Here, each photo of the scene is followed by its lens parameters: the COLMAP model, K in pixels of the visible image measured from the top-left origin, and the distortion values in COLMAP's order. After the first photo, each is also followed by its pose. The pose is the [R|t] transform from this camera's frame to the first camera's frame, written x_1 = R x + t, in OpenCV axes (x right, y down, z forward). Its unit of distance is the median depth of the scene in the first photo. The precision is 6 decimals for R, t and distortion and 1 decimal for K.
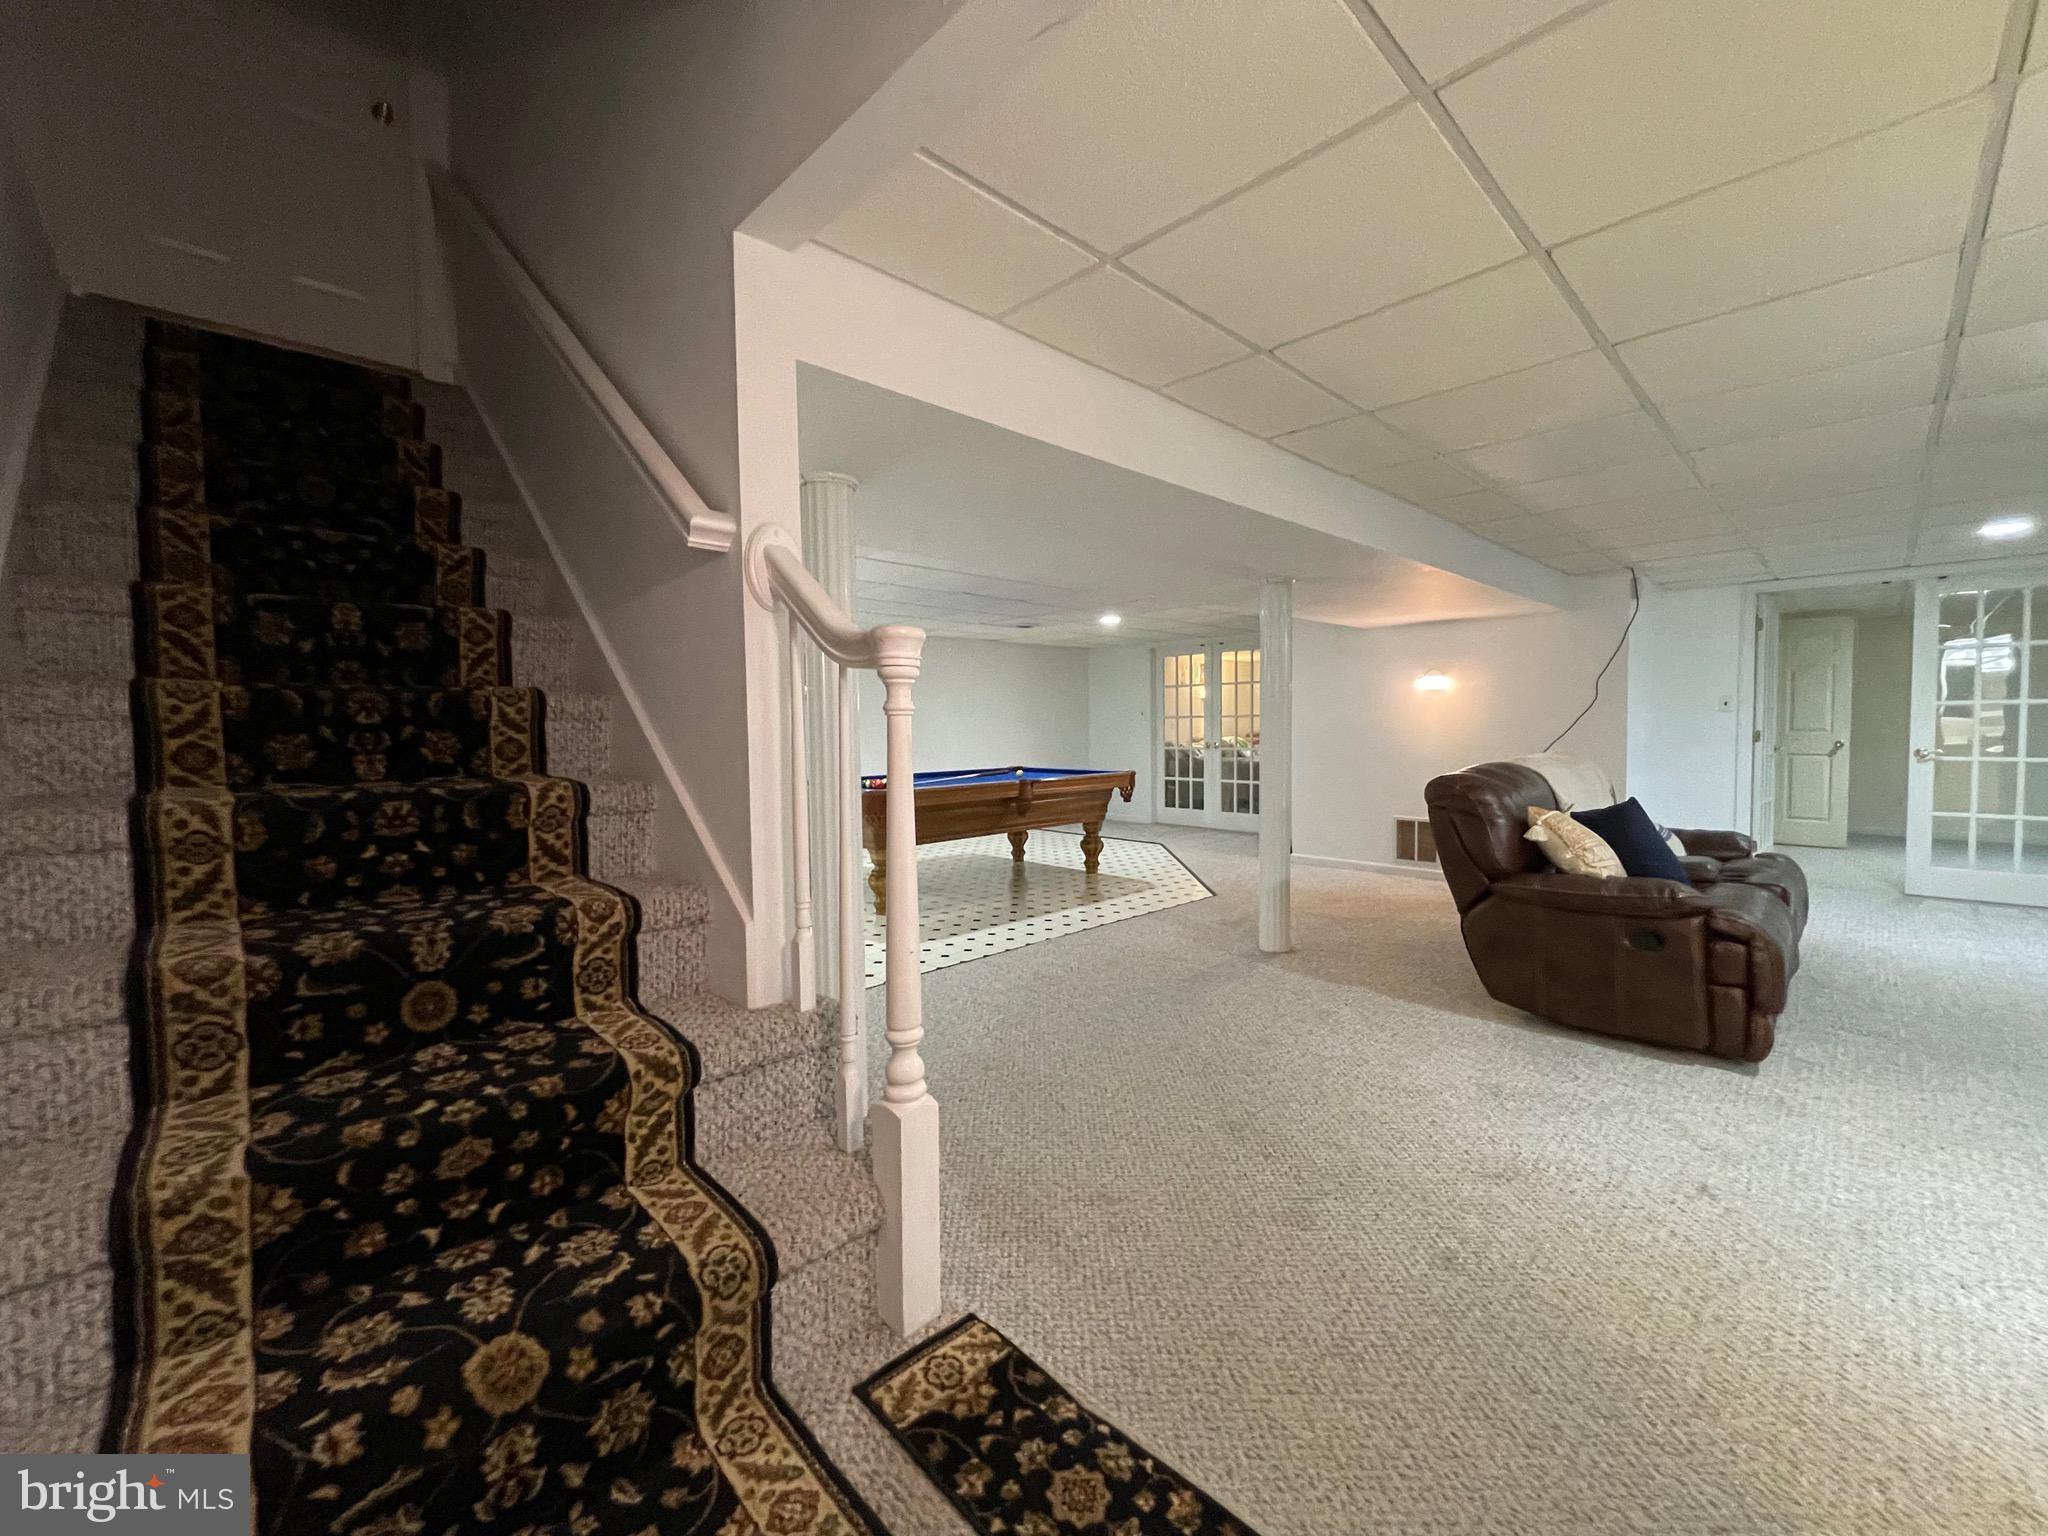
lens RADIAL K [[832.3, 0, 1007.5], [0, 832.3, 761.6], [0, 0, 1]] dist [-0.003956, 0.000148]
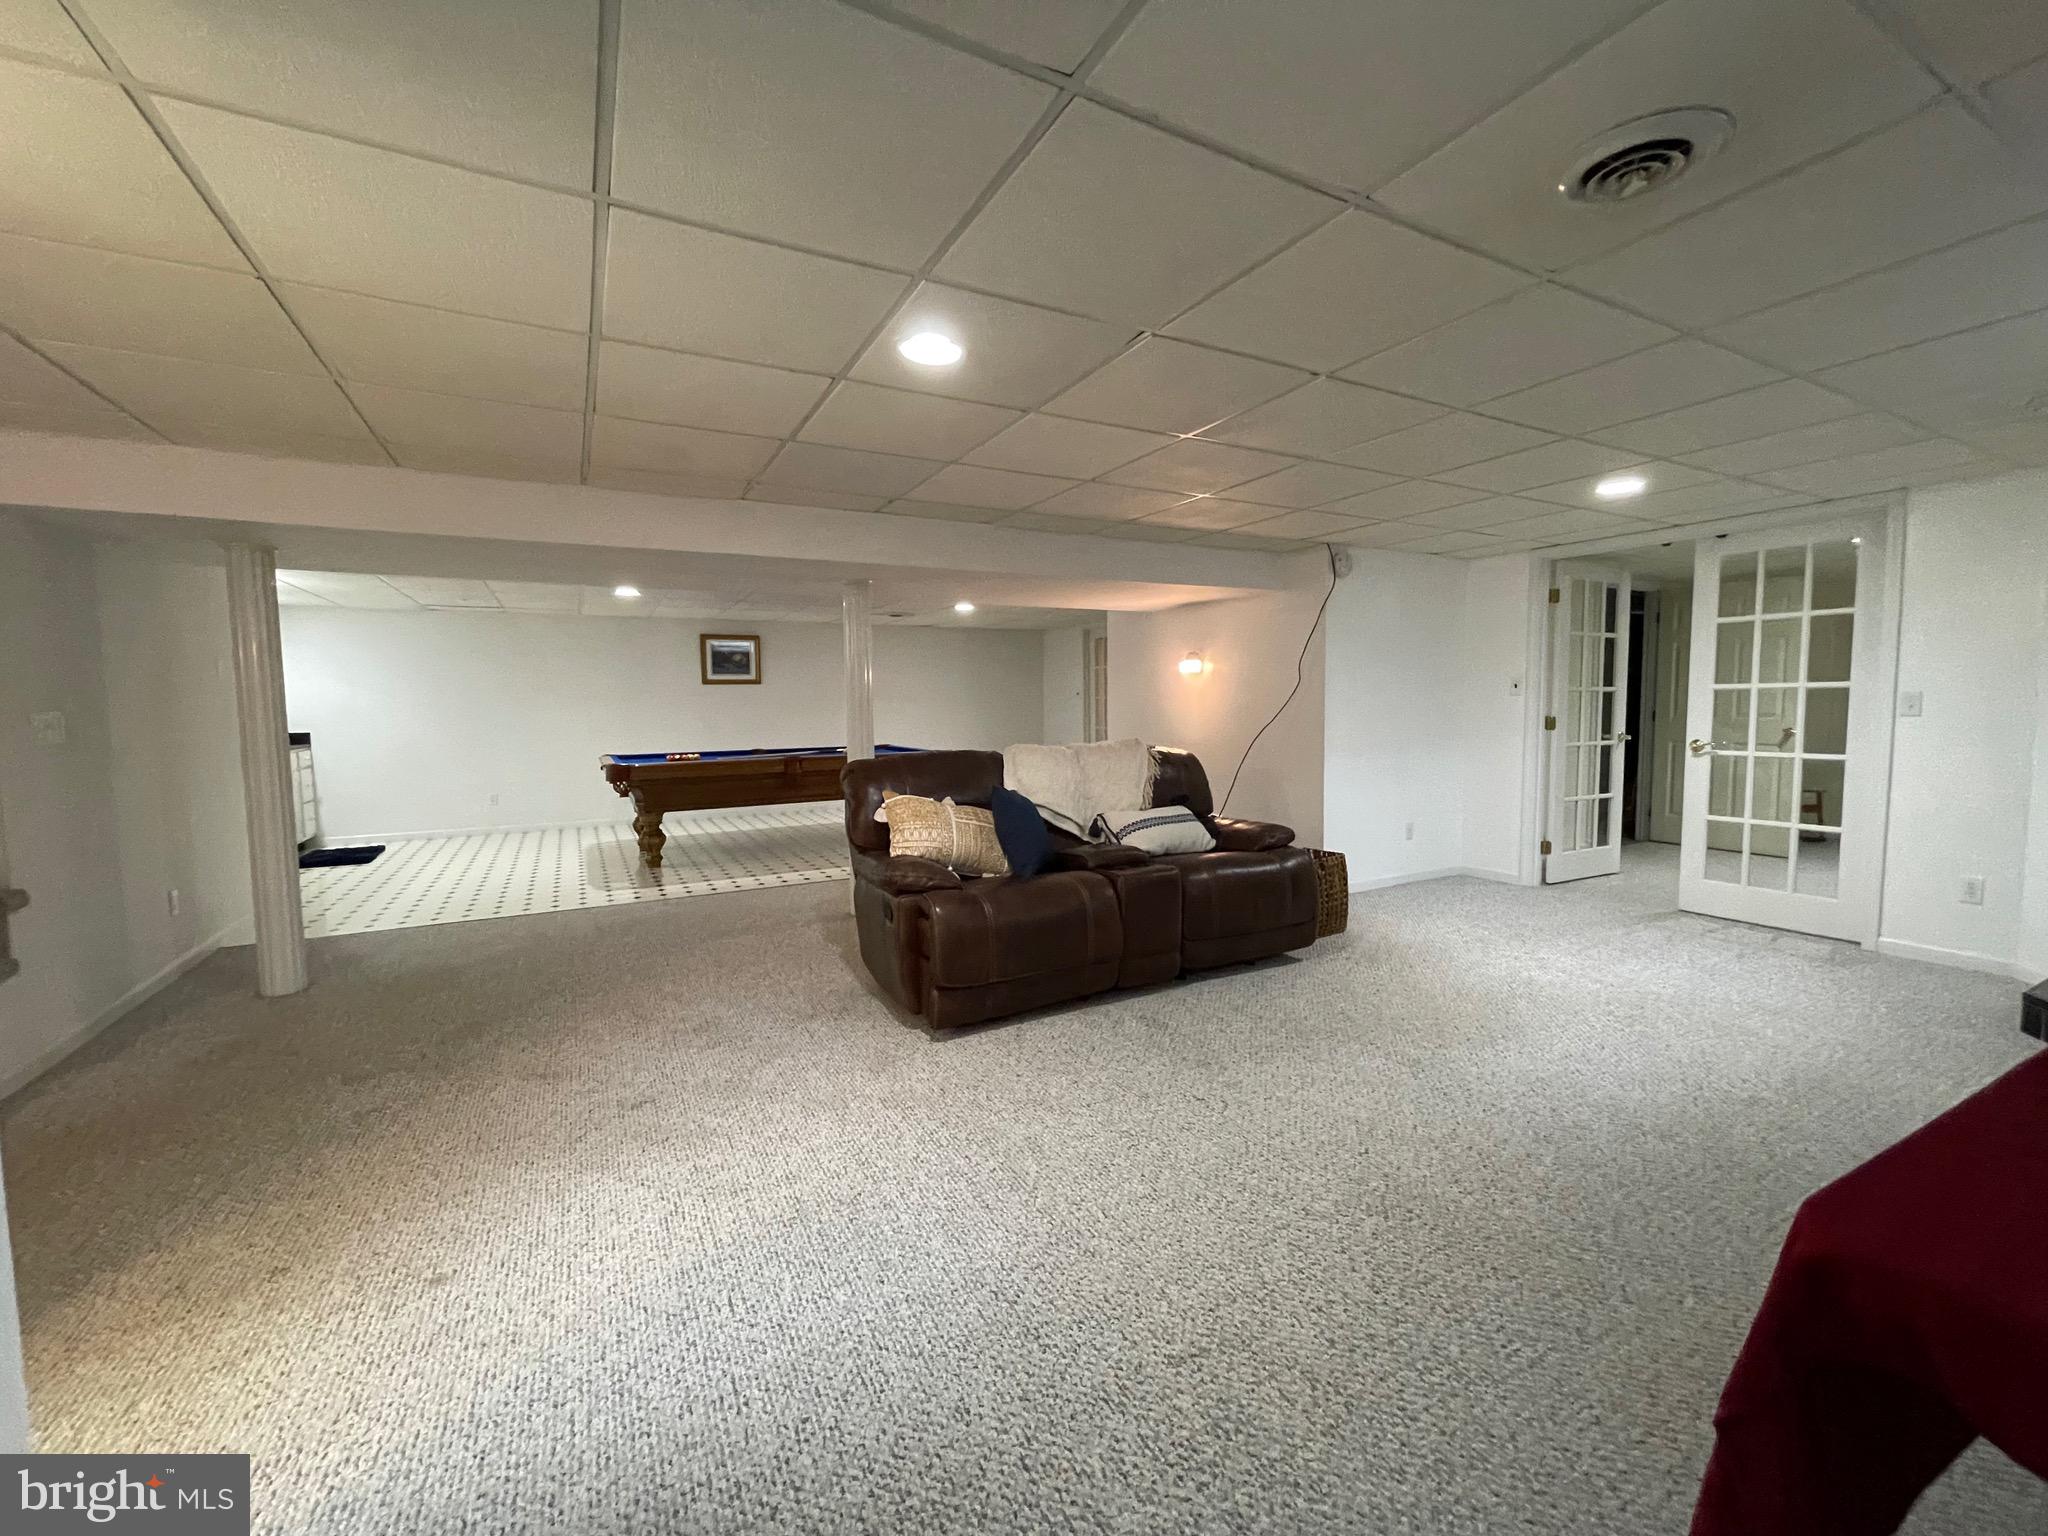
lens RADIAL K [[832.3, 0, 1014.5], [0, 832.3, 774.7], [0, 0, 1]] dist [-0.003956, 0.000148]
pose [[0.962352, 0.023461, -0.270793, 0.602517], [-0.011099, 0.998829, 0.047092, -0.011552], [0.271581, -0.042314, 0.961485, -0.004218]]
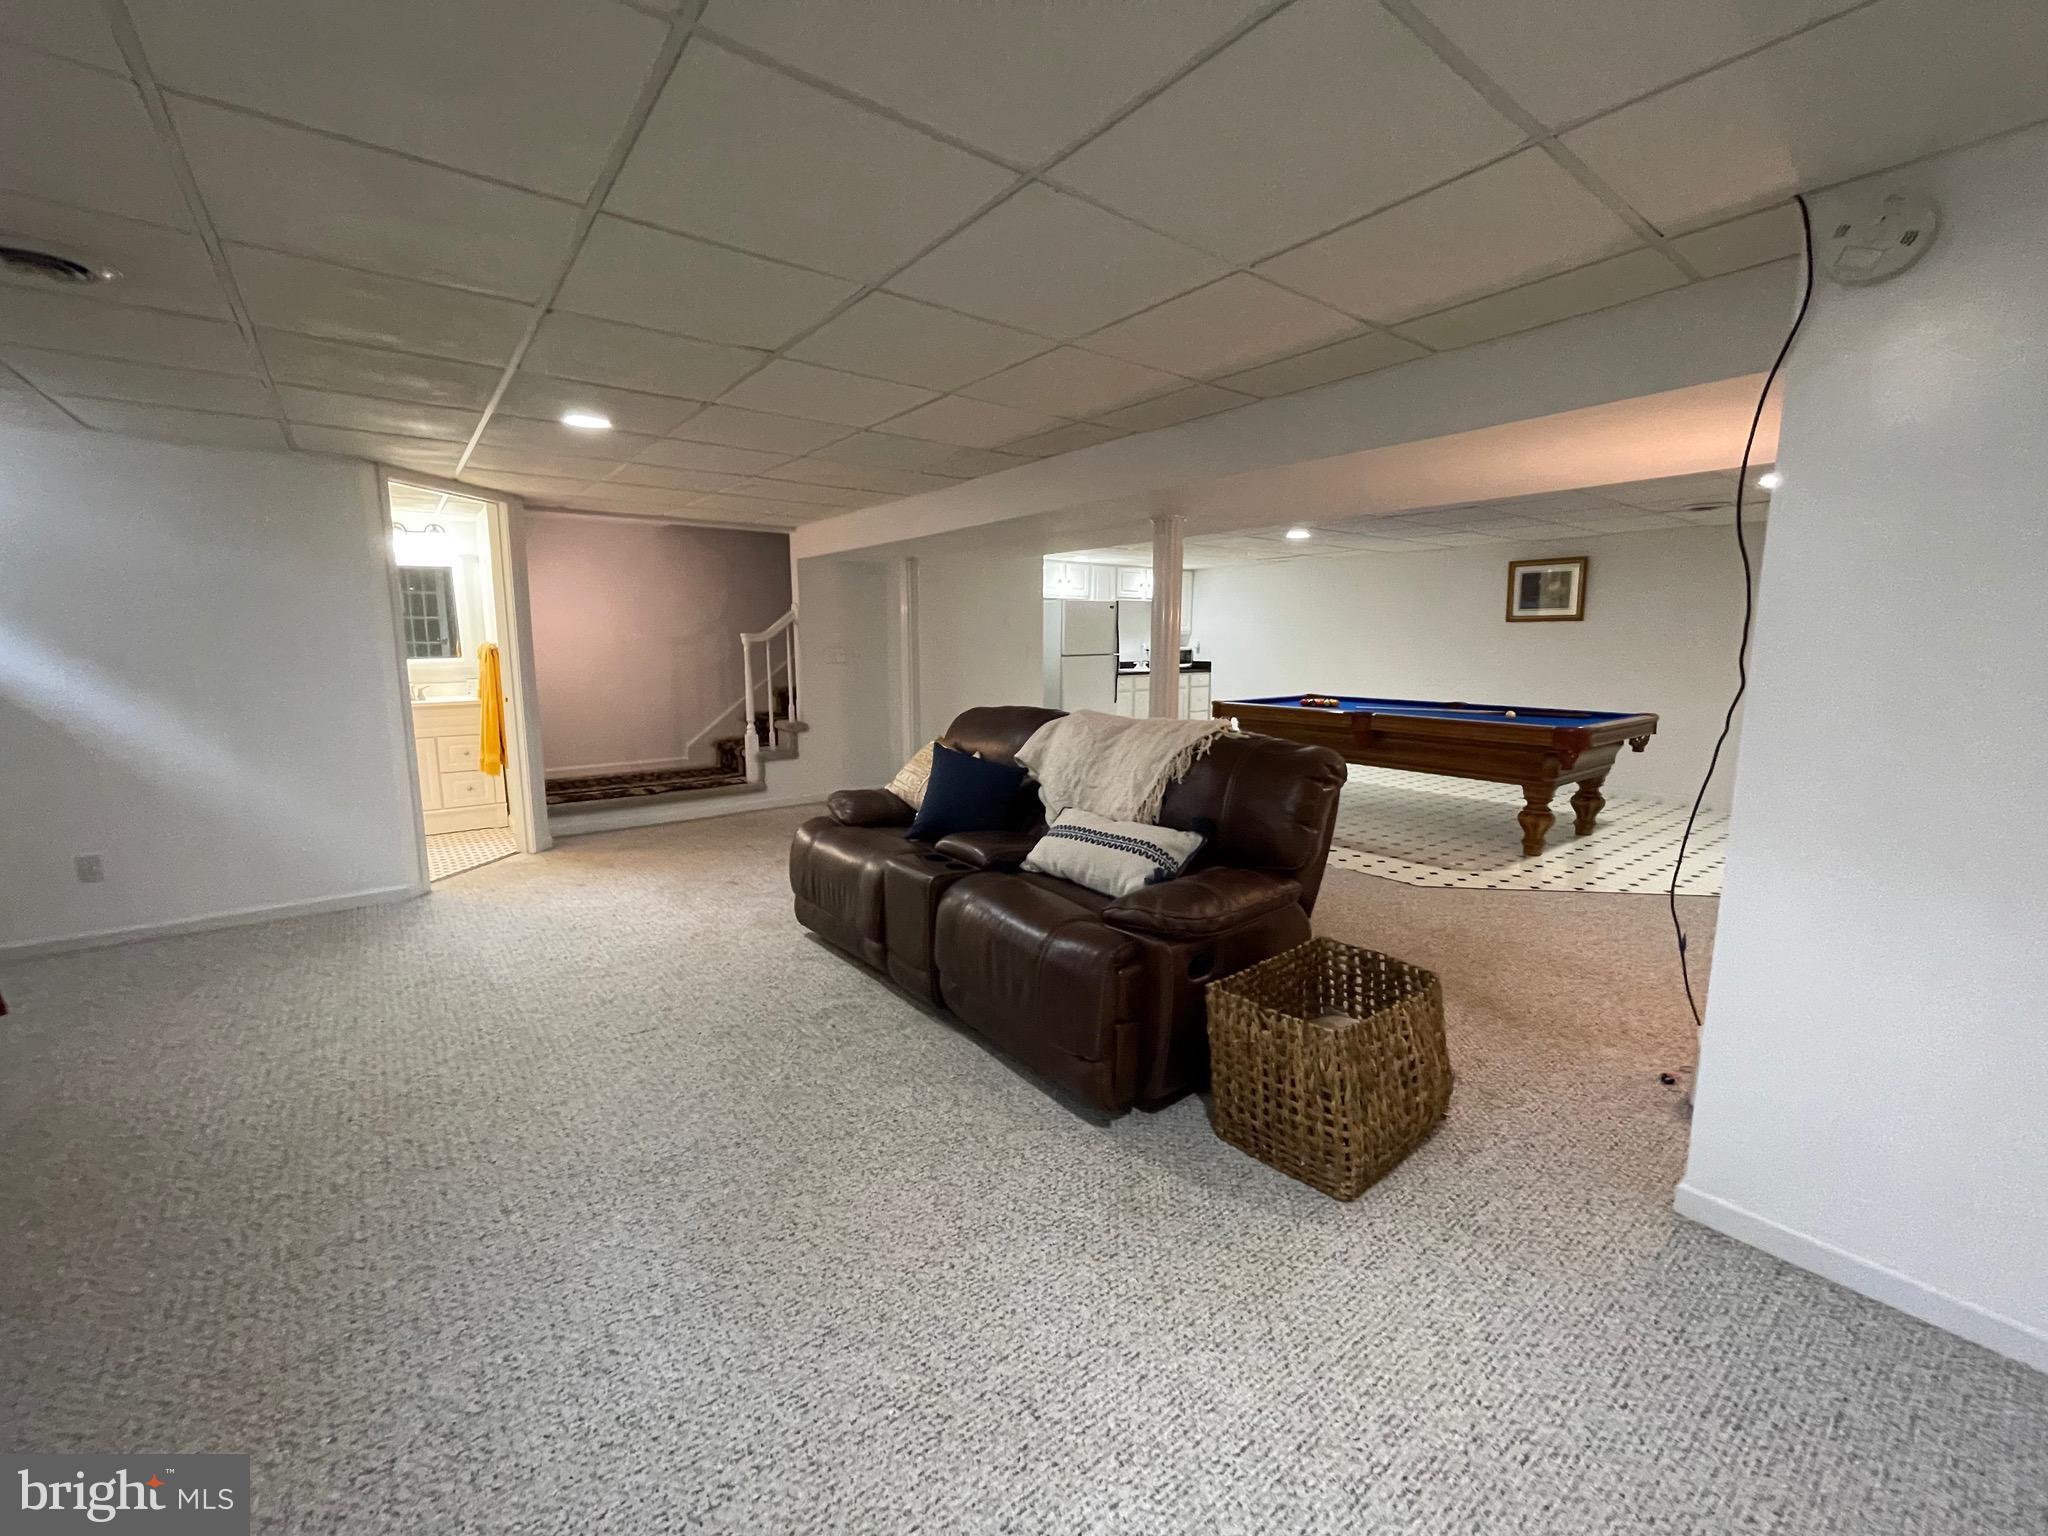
lens RADIAL K [[832.3, 0, 1017.8], [0, 832.3, 772.6], [0, 0, 1]] dist [-0.003956, 0.000148]
pose [[-0.104489, 0.171328, -0.979657, 1.002442], [-0.044361, 0.983266, 0.176691, -0.062141], [0.993536, 0.061920, -0.095140, 0.682051]]
